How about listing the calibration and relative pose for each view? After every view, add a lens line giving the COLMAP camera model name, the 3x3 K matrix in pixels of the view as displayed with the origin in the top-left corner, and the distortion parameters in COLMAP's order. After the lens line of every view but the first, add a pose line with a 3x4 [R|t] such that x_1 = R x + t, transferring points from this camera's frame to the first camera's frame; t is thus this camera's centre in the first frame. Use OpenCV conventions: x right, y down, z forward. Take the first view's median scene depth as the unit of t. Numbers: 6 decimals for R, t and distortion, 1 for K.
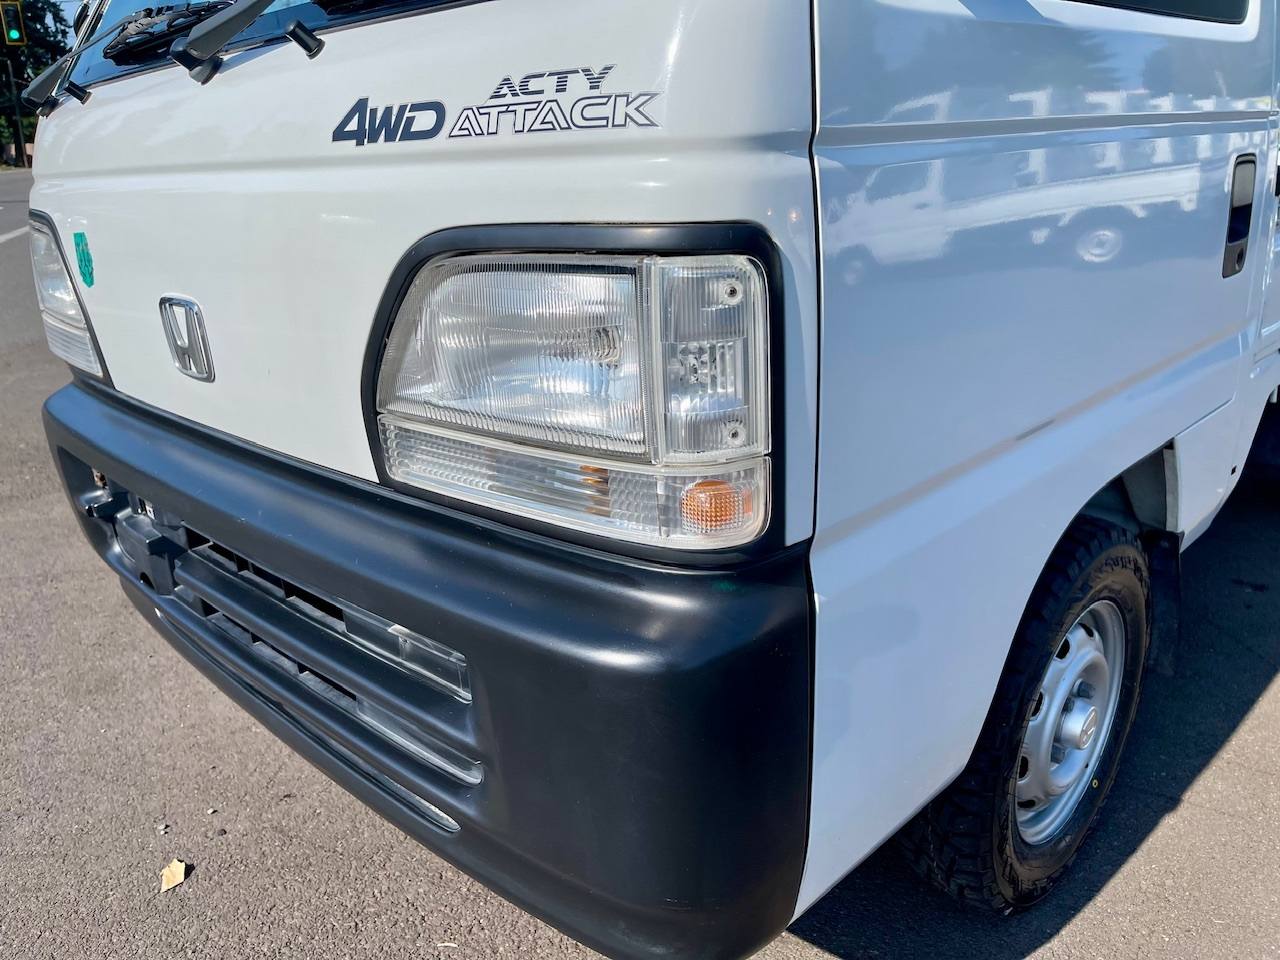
lens RADIAL K [[965.5, 0, 653.0], [0, 965.5, 480.8], [0, 0, 1]] dist [0.046668, -0.067670]
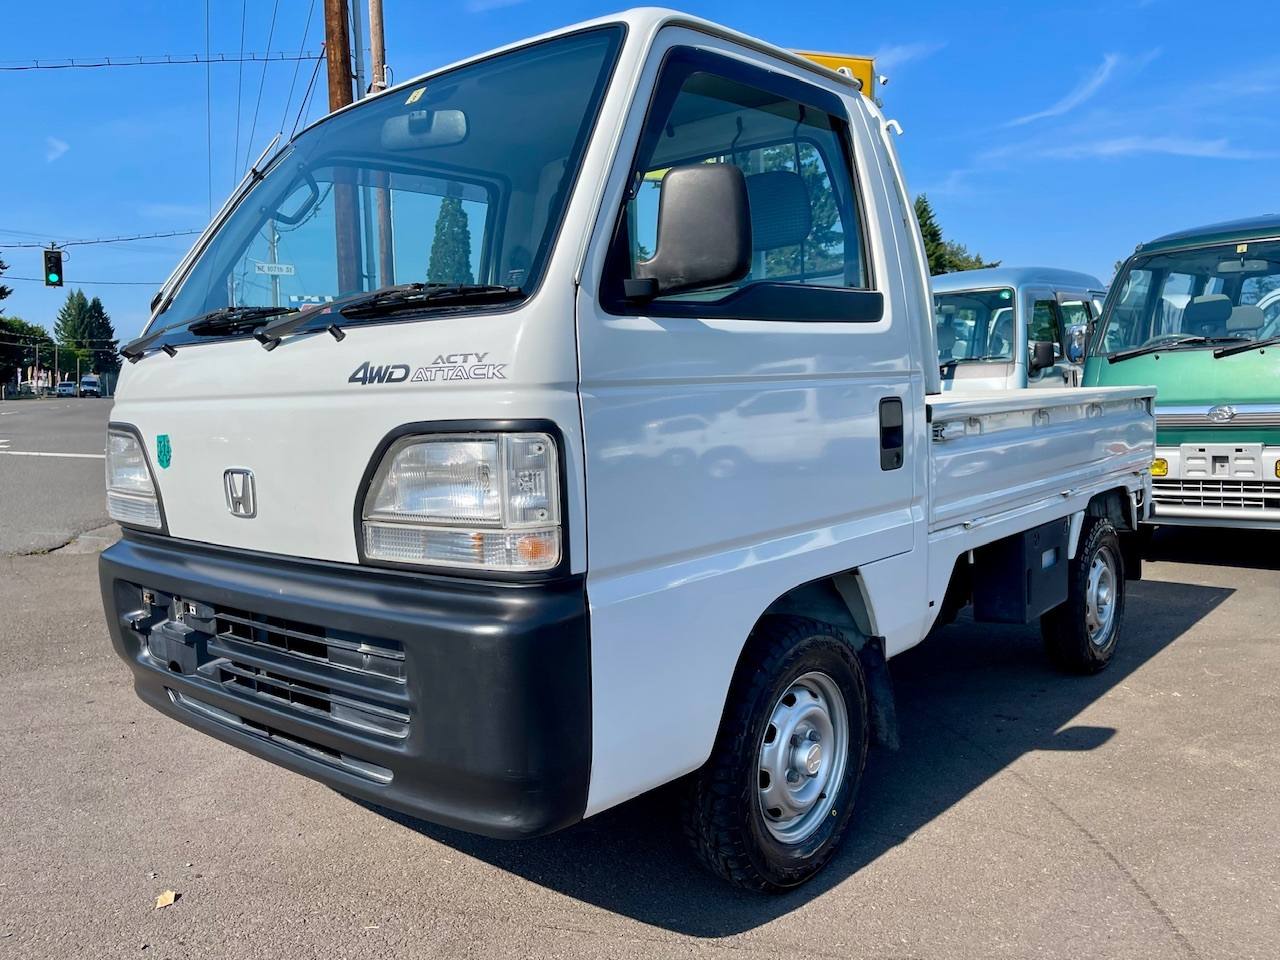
lens RADIAL K [[965.5, 0, 639.7], [0, 965.5, 483.4], [0, 0, 1]] dist [0.046668, -0.067670]
pose [[0.997836, 0.006415, 0.065435, 0.122017], [0.009069, 0.972286, -0.233620, 0.294971], [-0.065121, 0.233708, 0.970124, -0.841296]]
